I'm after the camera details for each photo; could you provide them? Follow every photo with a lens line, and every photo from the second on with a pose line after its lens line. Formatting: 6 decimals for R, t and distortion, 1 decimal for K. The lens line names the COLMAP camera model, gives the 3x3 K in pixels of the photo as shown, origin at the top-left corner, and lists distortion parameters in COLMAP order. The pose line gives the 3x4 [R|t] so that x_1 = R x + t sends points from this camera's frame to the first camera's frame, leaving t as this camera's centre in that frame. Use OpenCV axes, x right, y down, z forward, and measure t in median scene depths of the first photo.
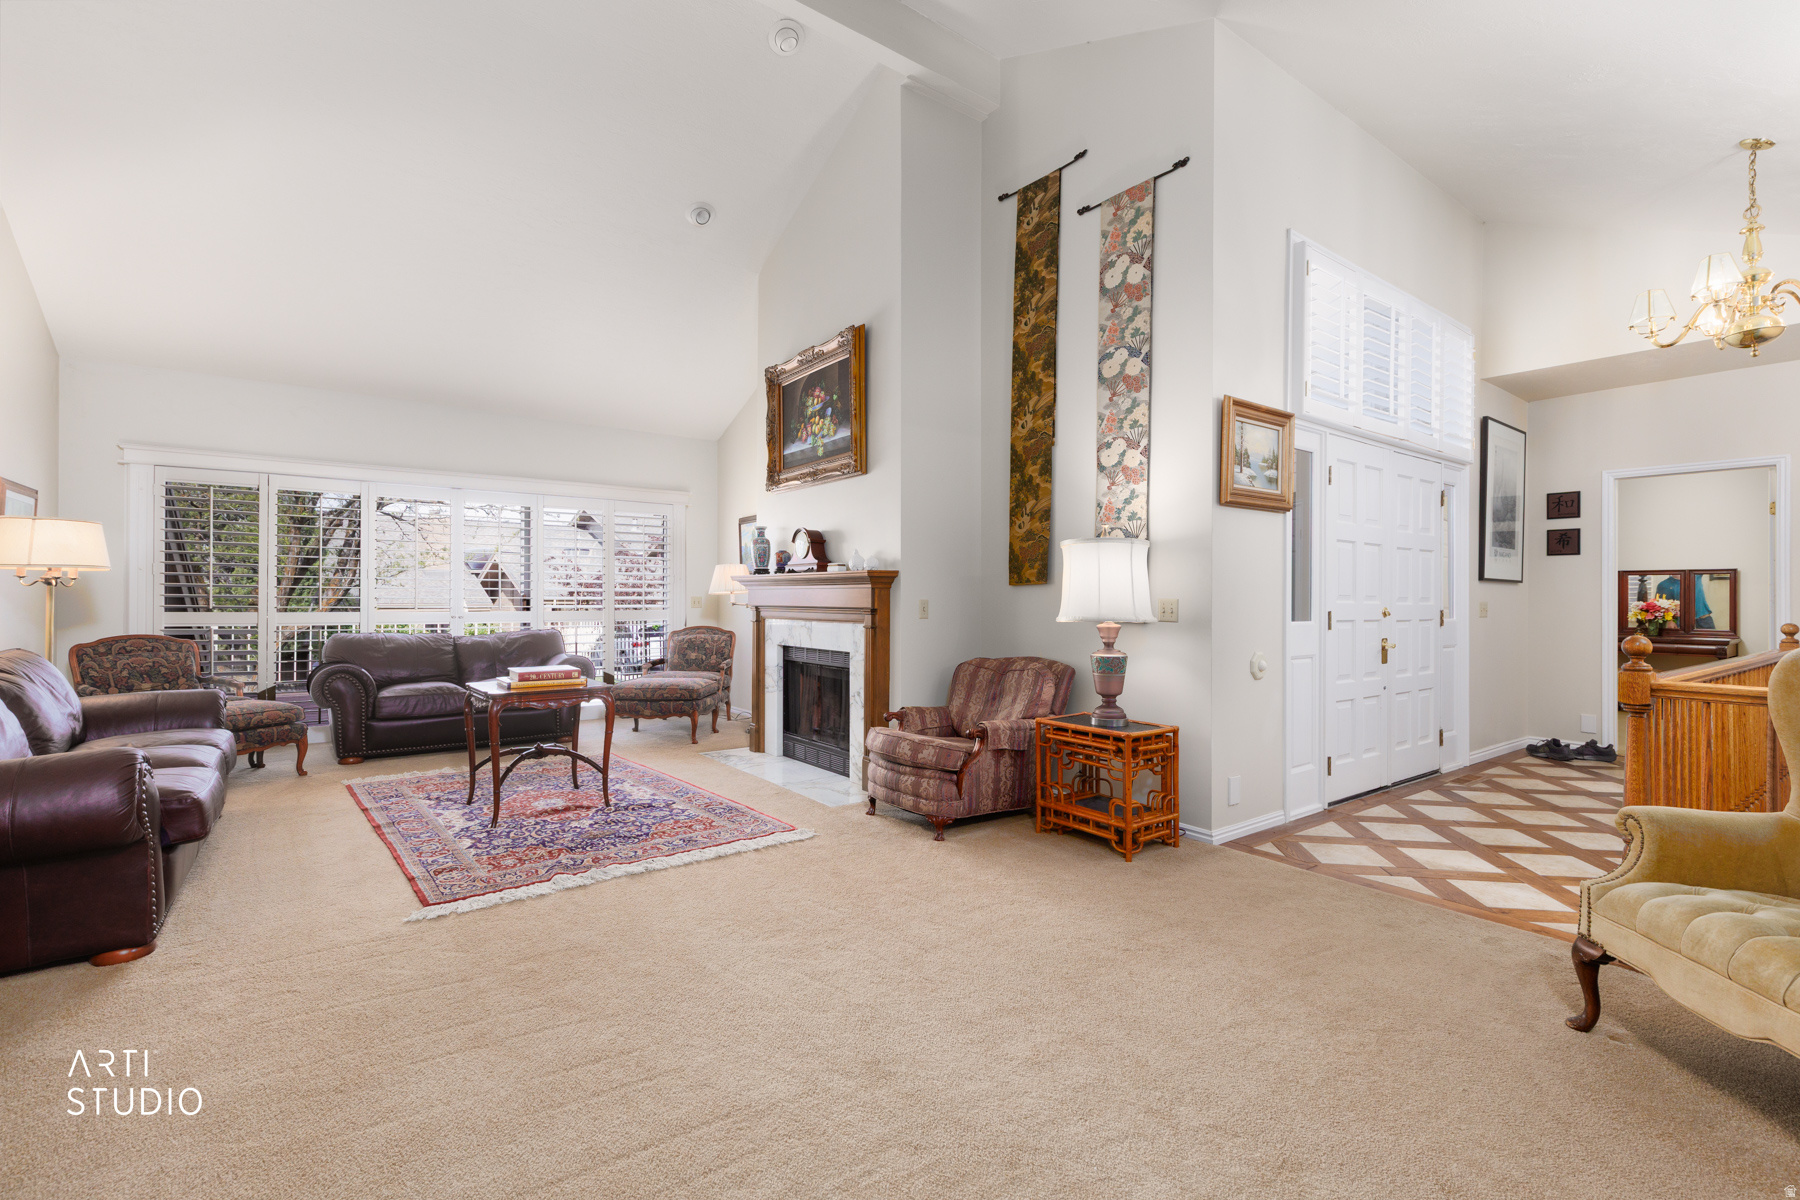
lens RADIAL K [[806.4, 0, 901.3], [0, 806.4, 586.9], [0, 0, 1]] dist [0.010757, -0.003295]
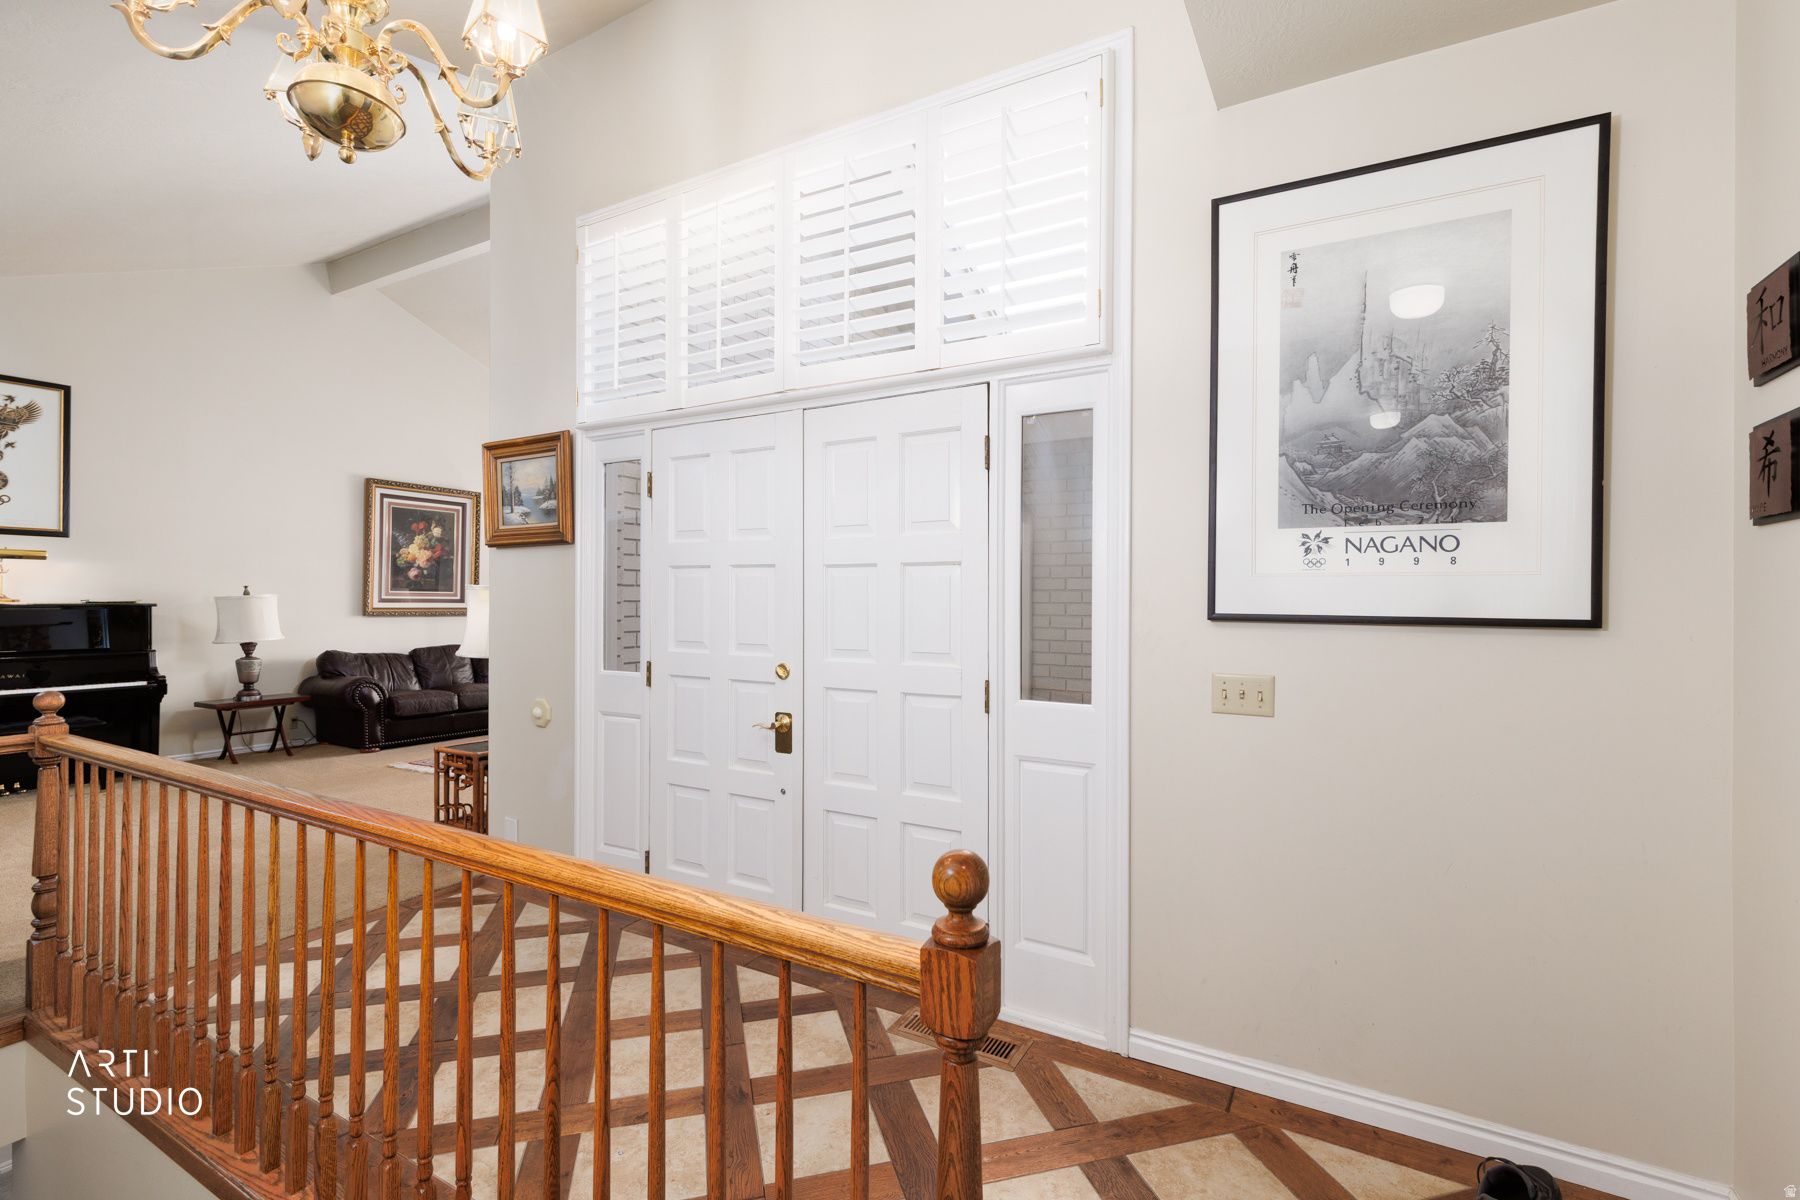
lens RADIAL K [[806.4, 0, 925.6], [0, 806.4, 603.7], [0, 0, 1]] dist [0.010757, -0.003295]
pose [[0.395128, -0.000103, -0.918626, 1.455627], [0.013606, 0.999891, 0.005741, -0.028749], [0.918525, -0.014768, 0.395087, 1.027387]]
